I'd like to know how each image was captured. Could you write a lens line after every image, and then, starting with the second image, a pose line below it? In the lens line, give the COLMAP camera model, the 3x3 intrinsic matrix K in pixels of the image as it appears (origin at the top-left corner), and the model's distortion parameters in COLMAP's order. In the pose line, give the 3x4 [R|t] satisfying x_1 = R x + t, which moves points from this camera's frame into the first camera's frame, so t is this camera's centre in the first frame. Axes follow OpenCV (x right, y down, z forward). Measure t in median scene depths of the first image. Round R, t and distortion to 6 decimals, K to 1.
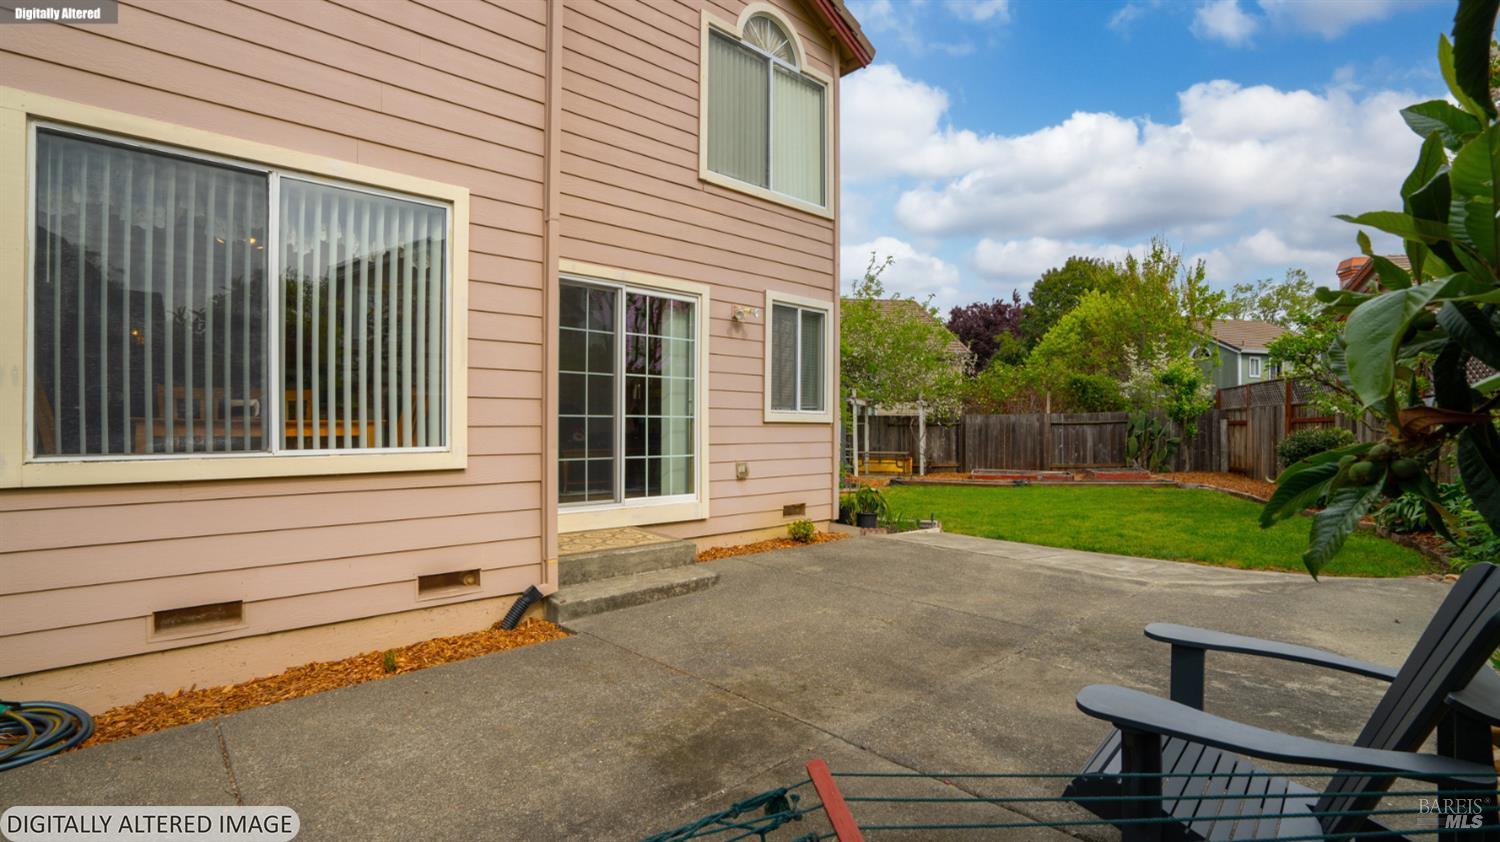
lens RADIAL K [[681.8, 0, 751.2], [0, 681.8, 415.0], [0, 0, 1]] dist [-0.032082, 0.010445]
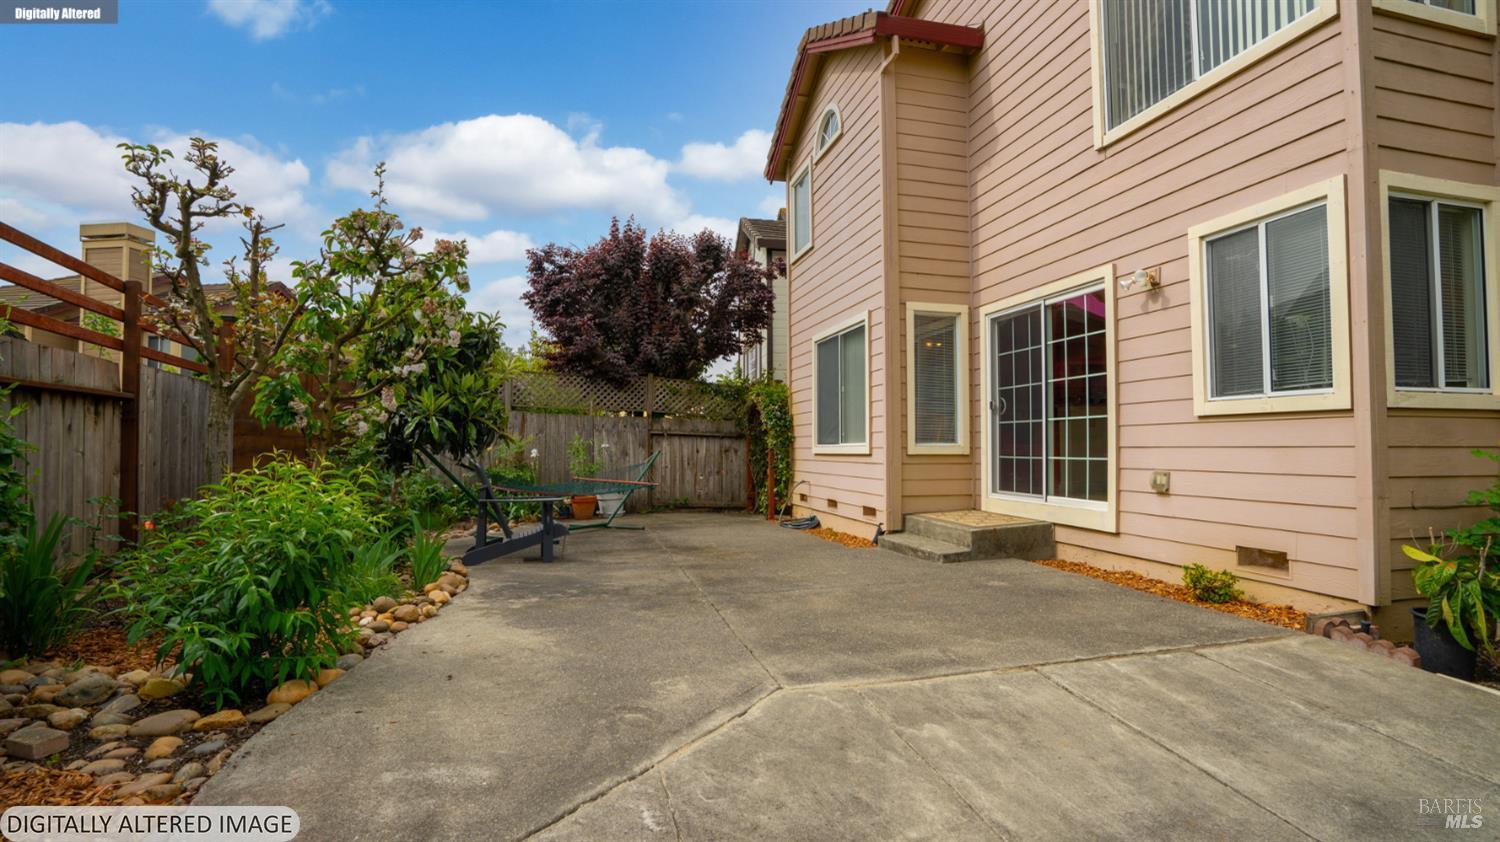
lens RADIAL K [[681.8, 0, 745.4], [0, 681.8, 416.4], [0, 0, 1]] dist [-0.032082, 0.010445]
pose [[-0.495392, -0.045619, -0.867471, 0.901068], [0.004436, 0.998474, -0.055042, 0.049650], [0.868658, -0.031115, -0.494434, 1.010485]]
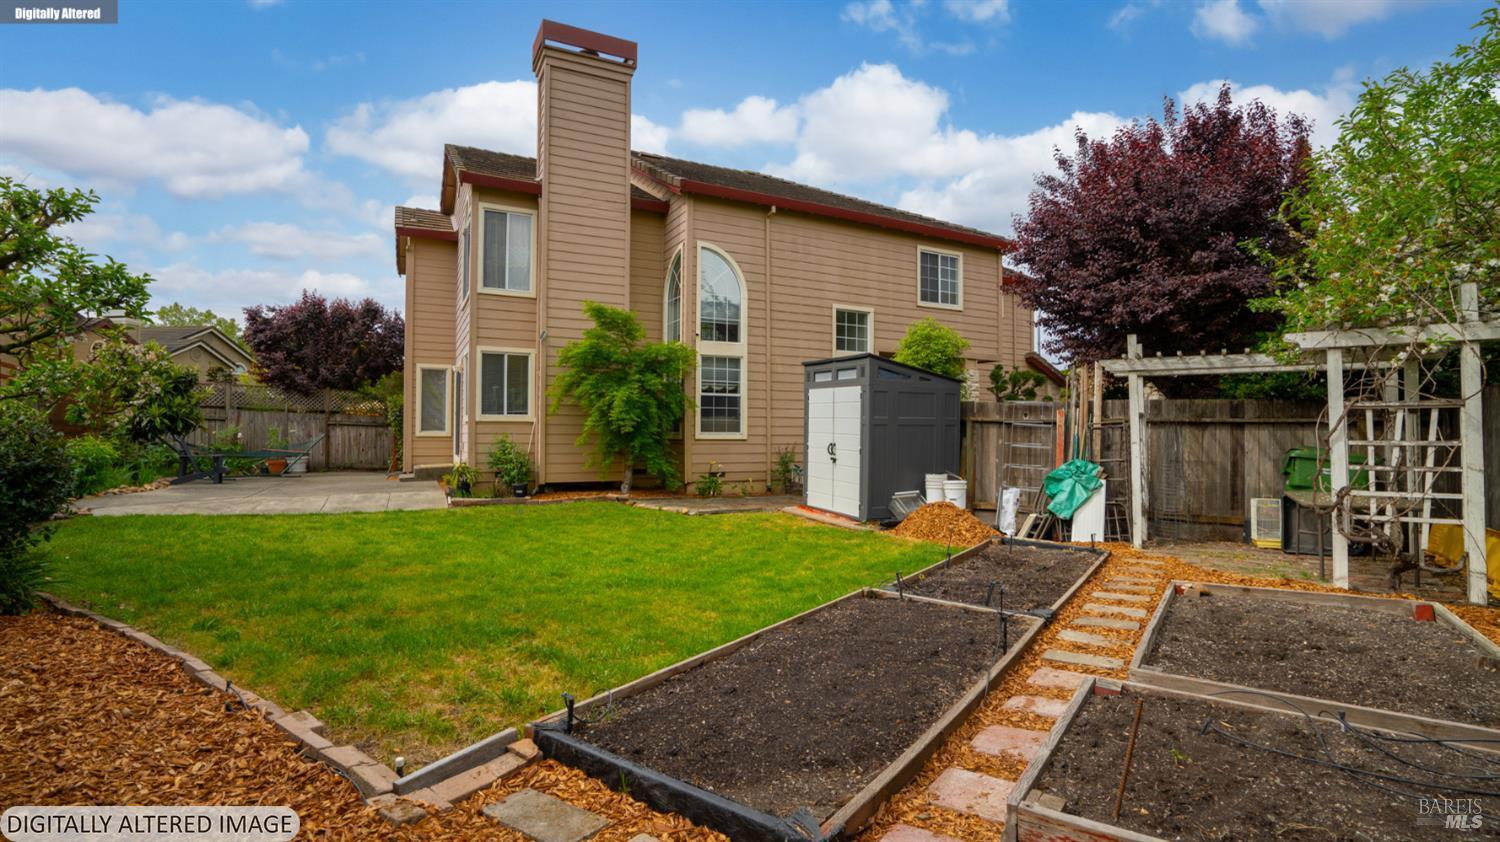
lens RADIAL K [[681.8, 0, 733.6], [0, 681.8, 422.3], [0, 0, 1]] dist [-0.032082, 0.010445]
pose [[-0.307291, -0.021468, -0.951373, 1.616714], [0.002143, 0.999727, -0.023251, 0.059298], [0.951613, -0.009183, -0.307161, 2.317817]]
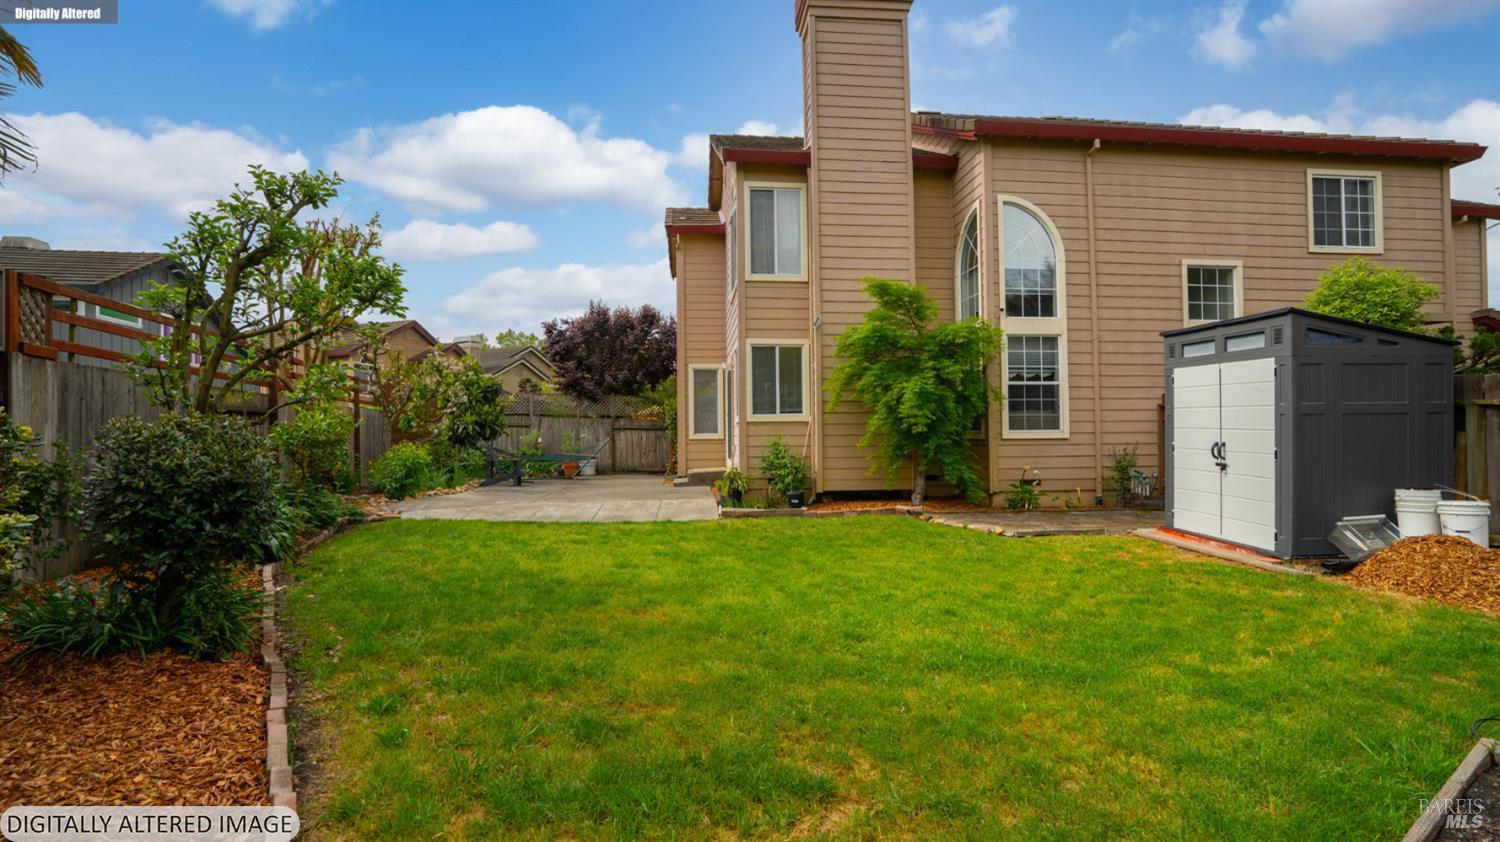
lens RADIAL K [[681.8, 0, 736.8], [0, 681.8, 424.2], [0, 0, 1]] dist [-0.032082, 0.010445]
pose [[-0.641076, -0.010578, -0.767405, 1.394756], [0.012990, 0.999612, -0.024631, 0.058606], [0.767368, -0.025759, -0.640690, 2.152243]]
